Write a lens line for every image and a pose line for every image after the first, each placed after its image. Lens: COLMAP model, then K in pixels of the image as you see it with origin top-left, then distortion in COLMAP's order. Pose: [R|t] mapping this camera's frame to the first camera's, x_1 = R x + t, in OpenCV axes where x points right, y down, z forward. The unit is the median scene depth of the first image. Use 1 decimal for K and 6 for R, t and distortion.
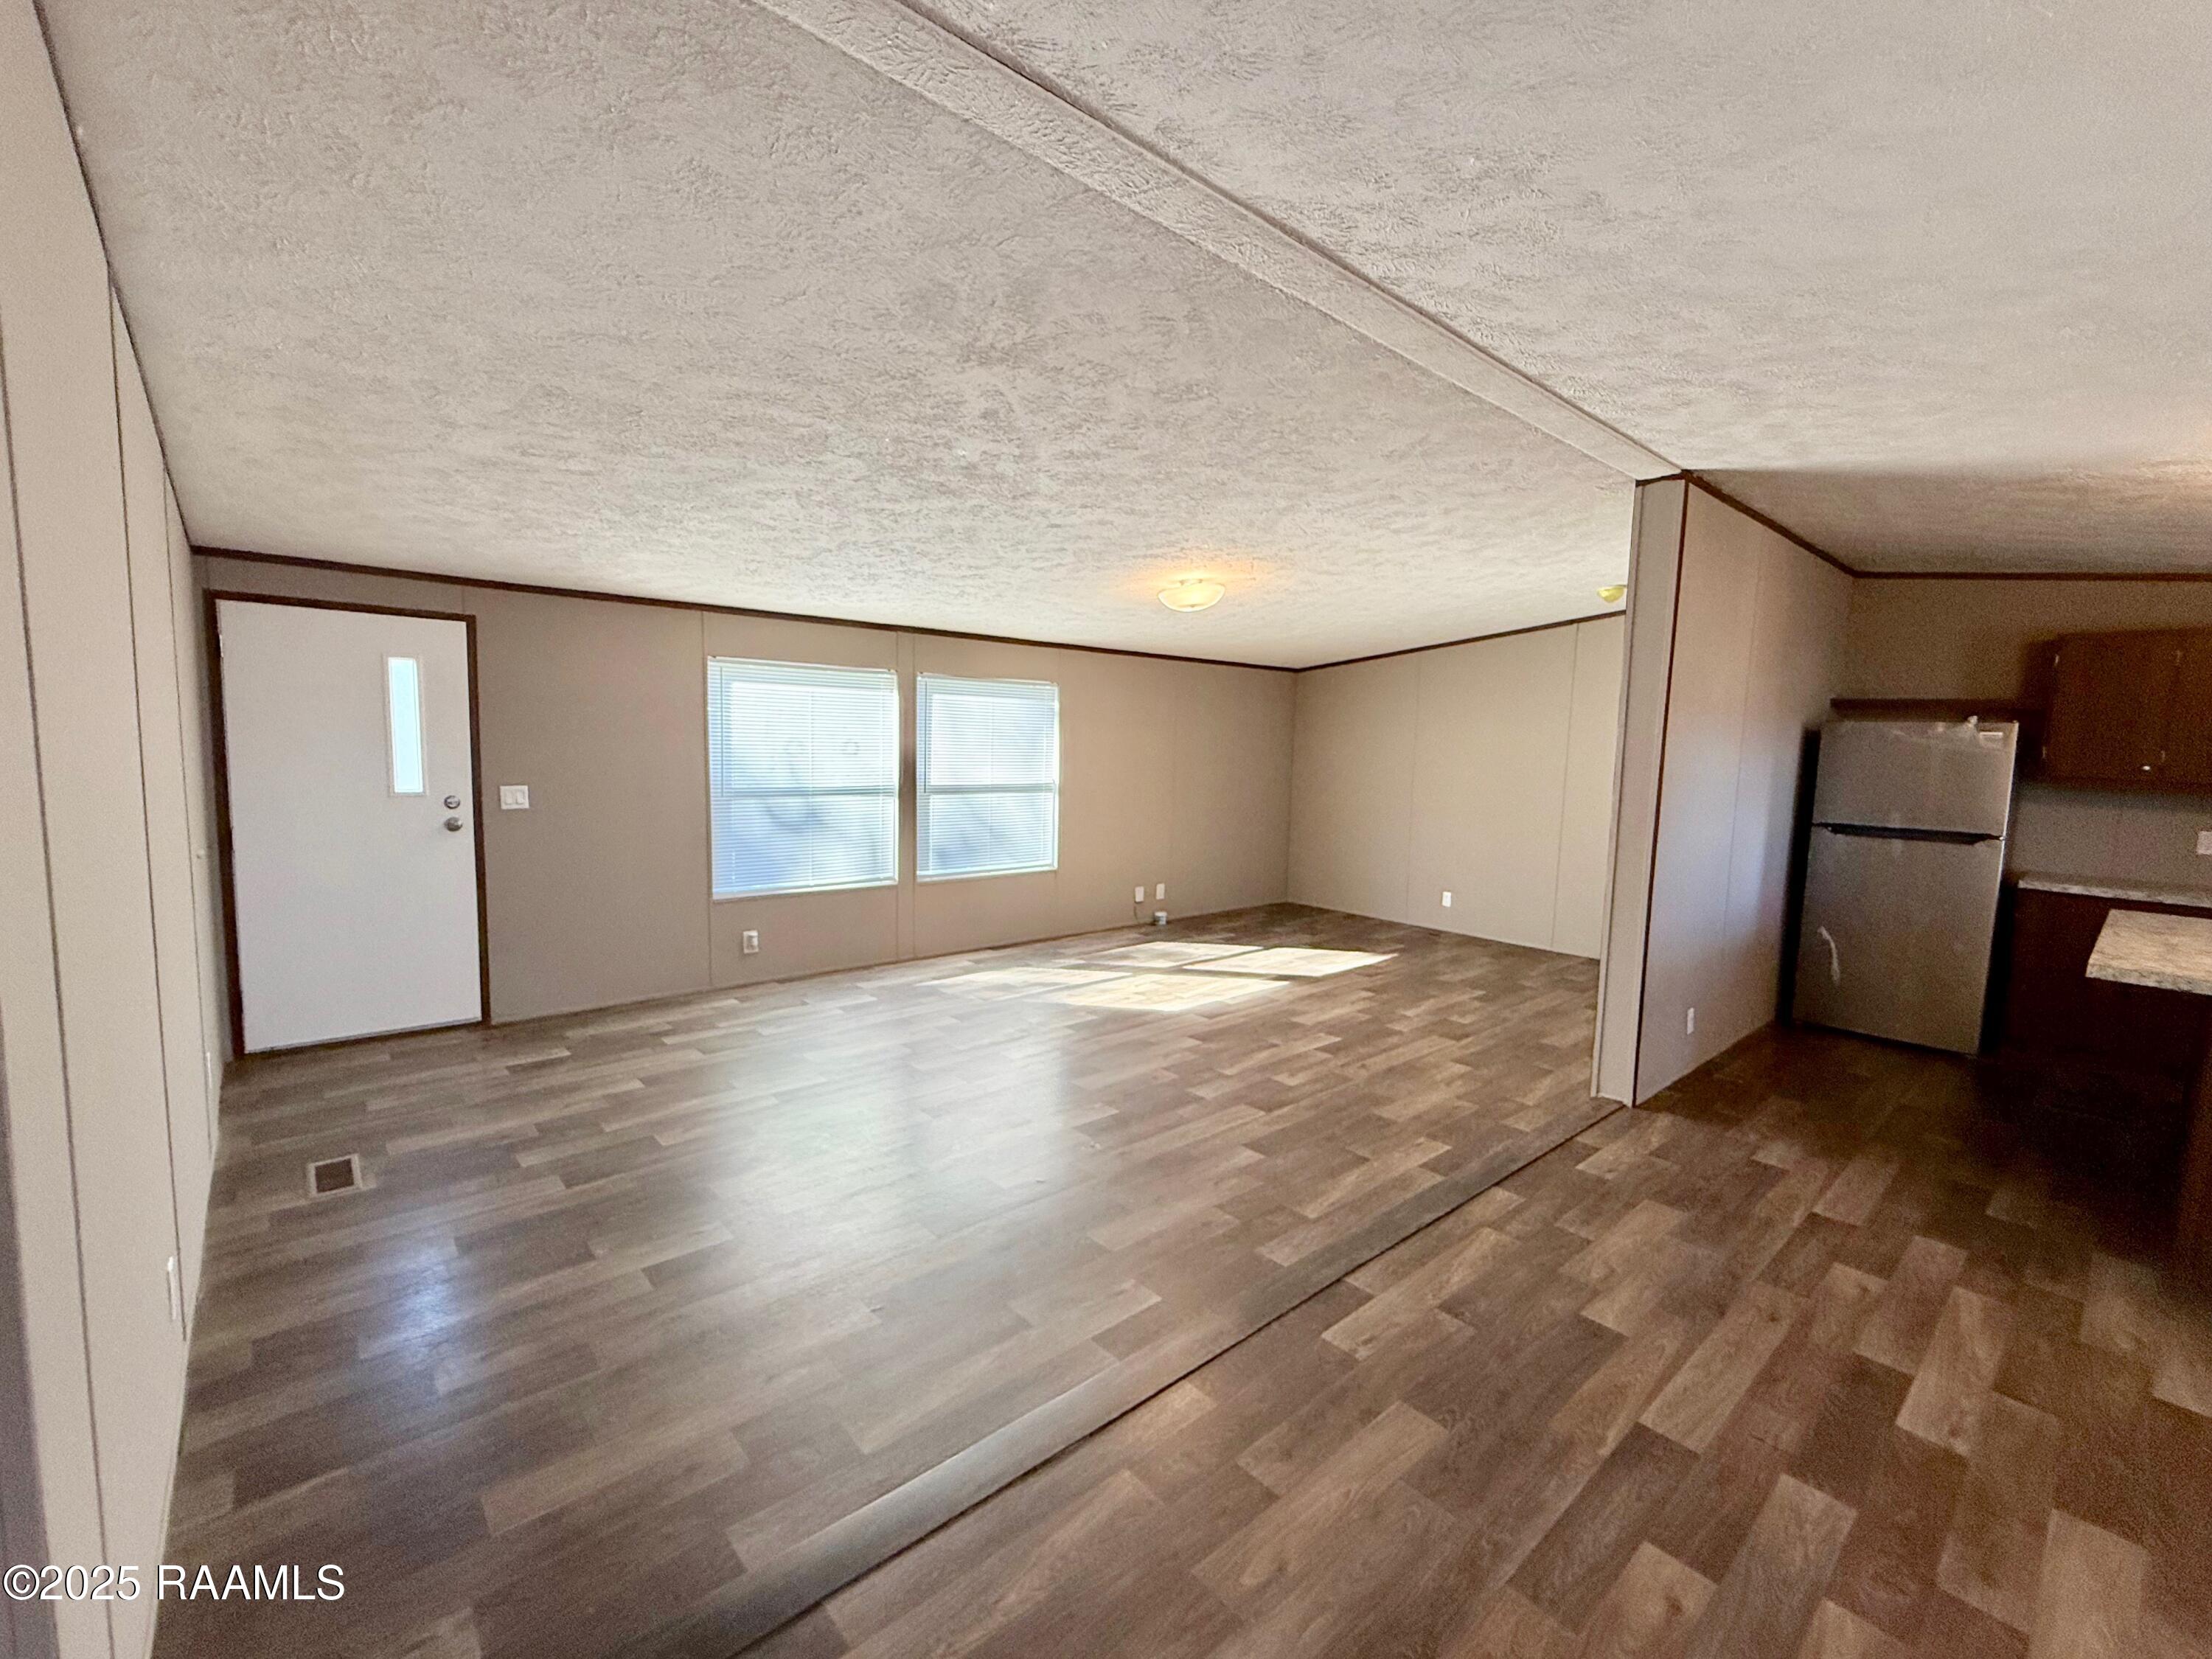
lens RADIAL K [[946.3, 0, 1104.3], [0, 946.3, 814.6], [0, 0, 1]] dist [0.000752, -0.001119]
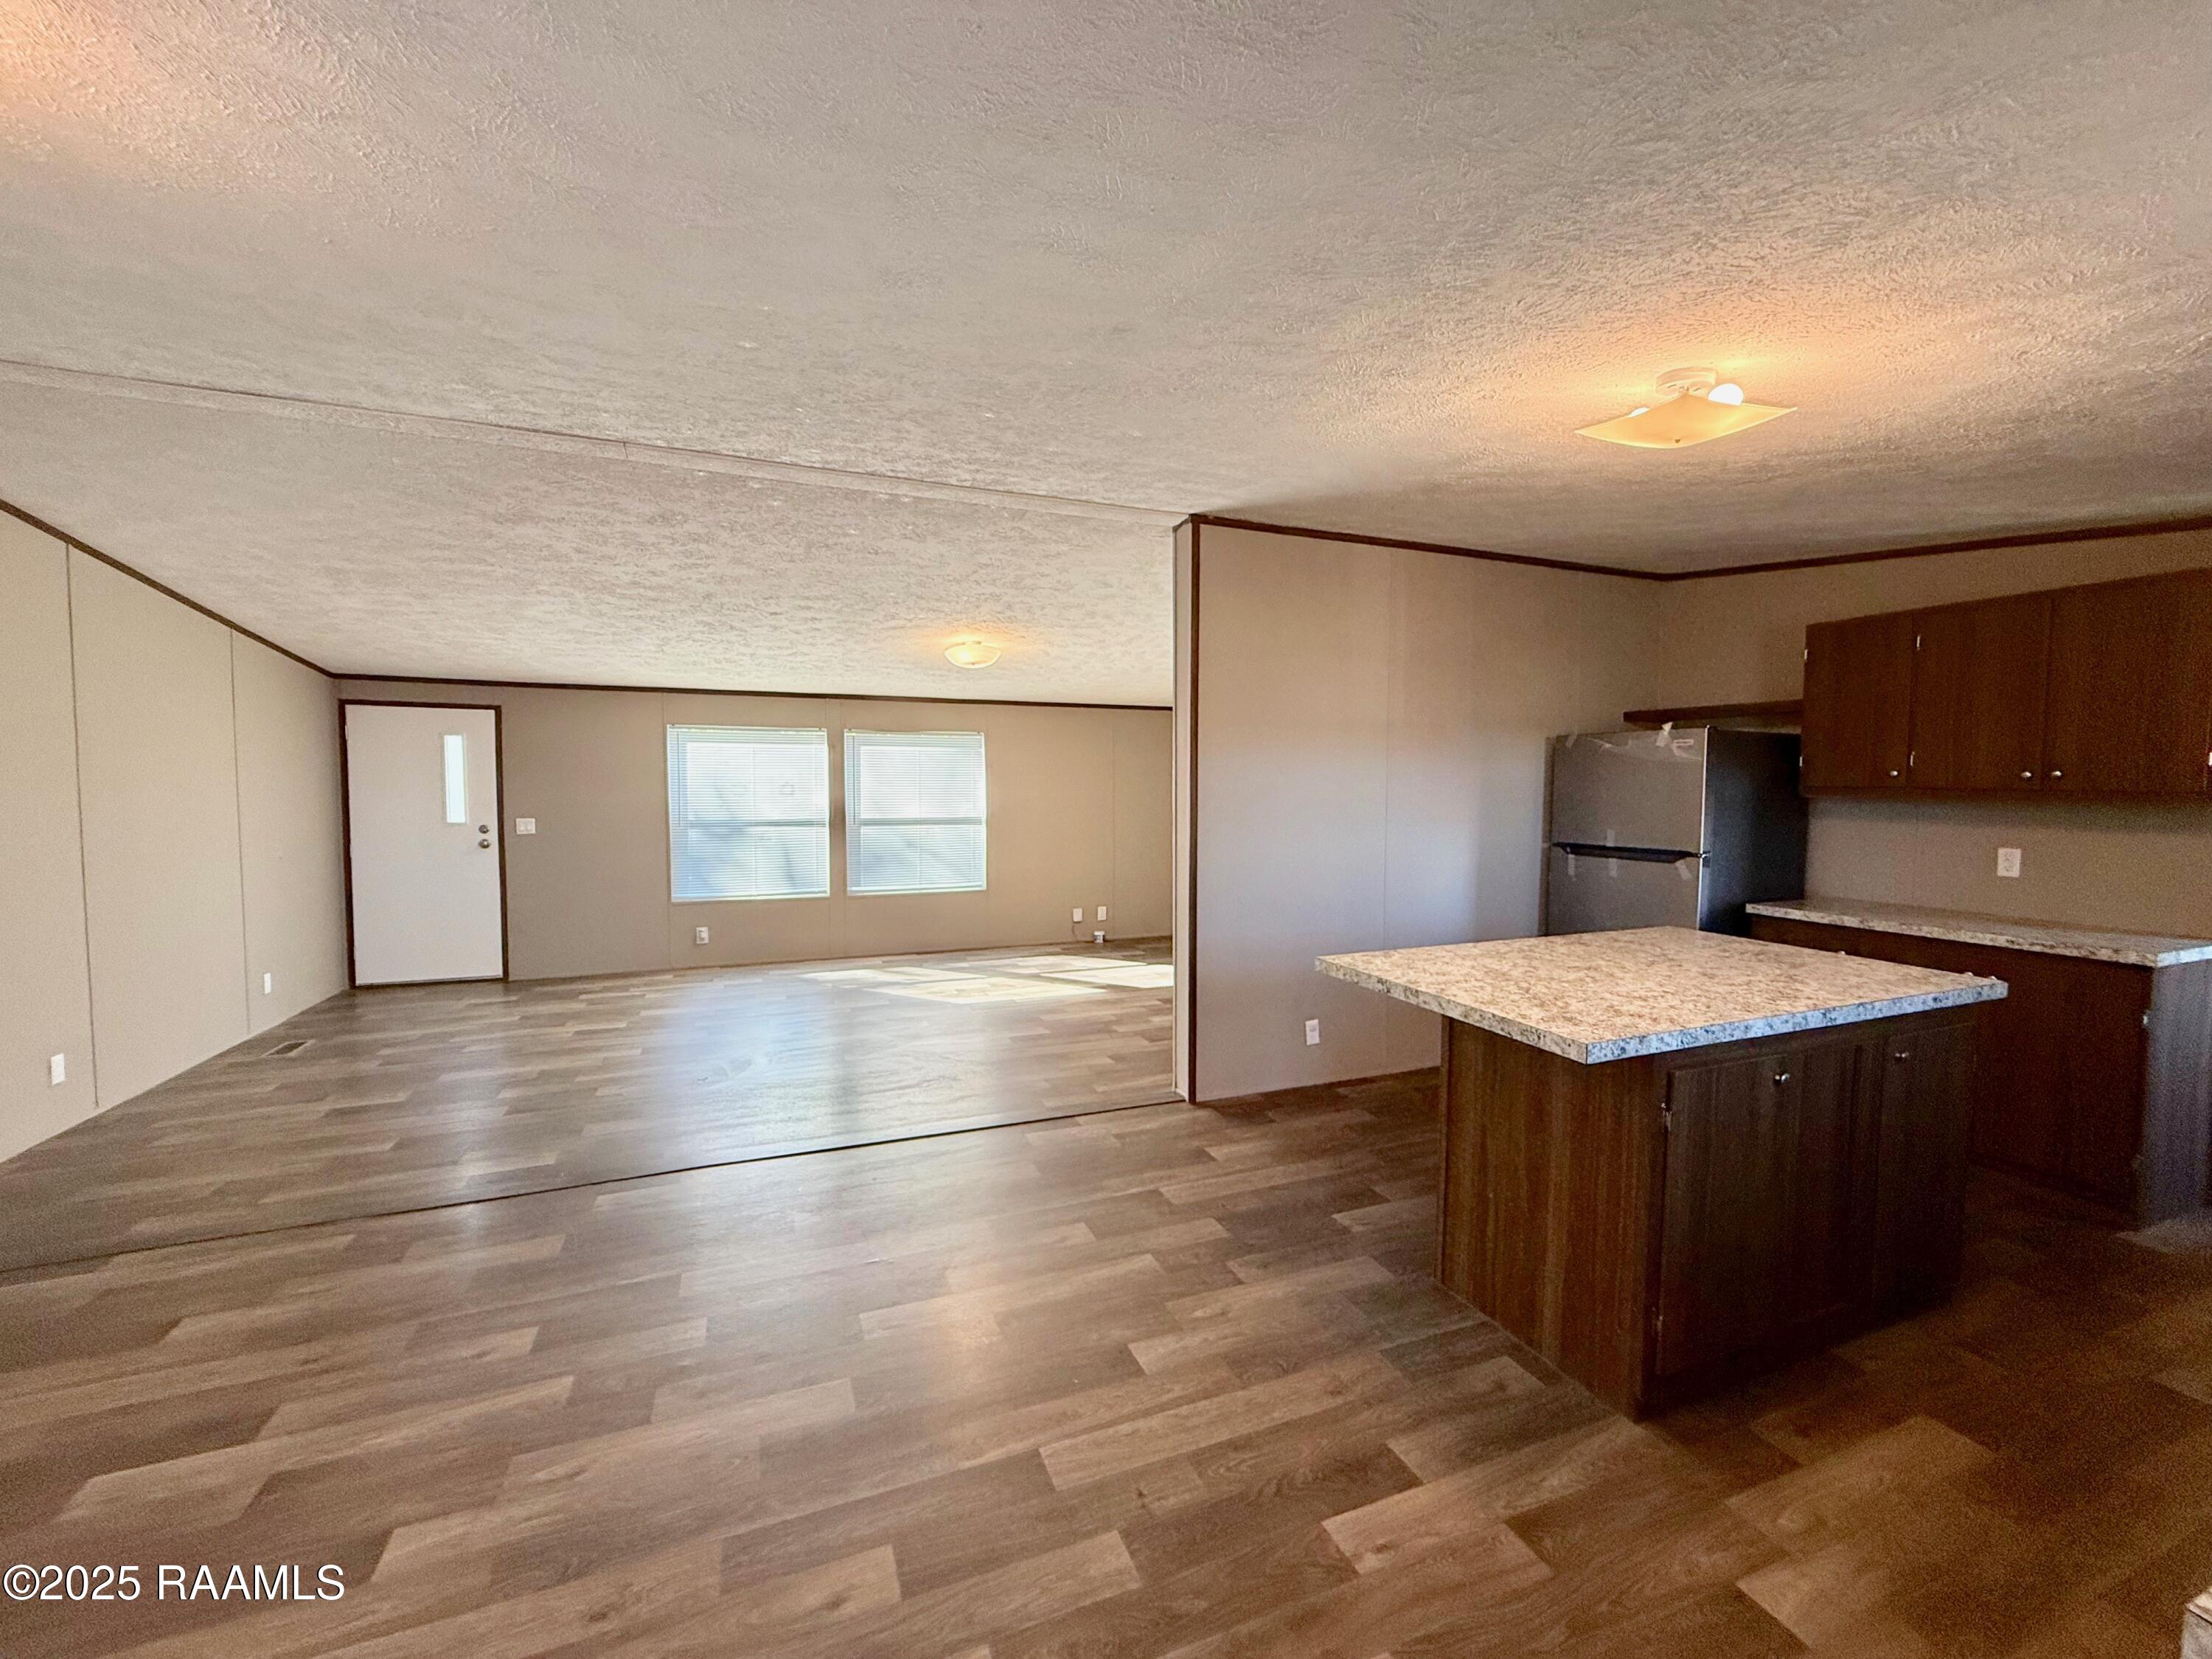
lens RADIAL K [[882.4, 0, 1102.3], [0, 882.4, 817.8], [0, 0, 1]] dist [0.002560, -0.000107]
pose [[0.940042, -0.012237, -0.340839, 0.602667], [-0.005191, 0.998727, -0.050172, 0.028967], [0.341019, 0.048933, 0.938782, 0.010731]]
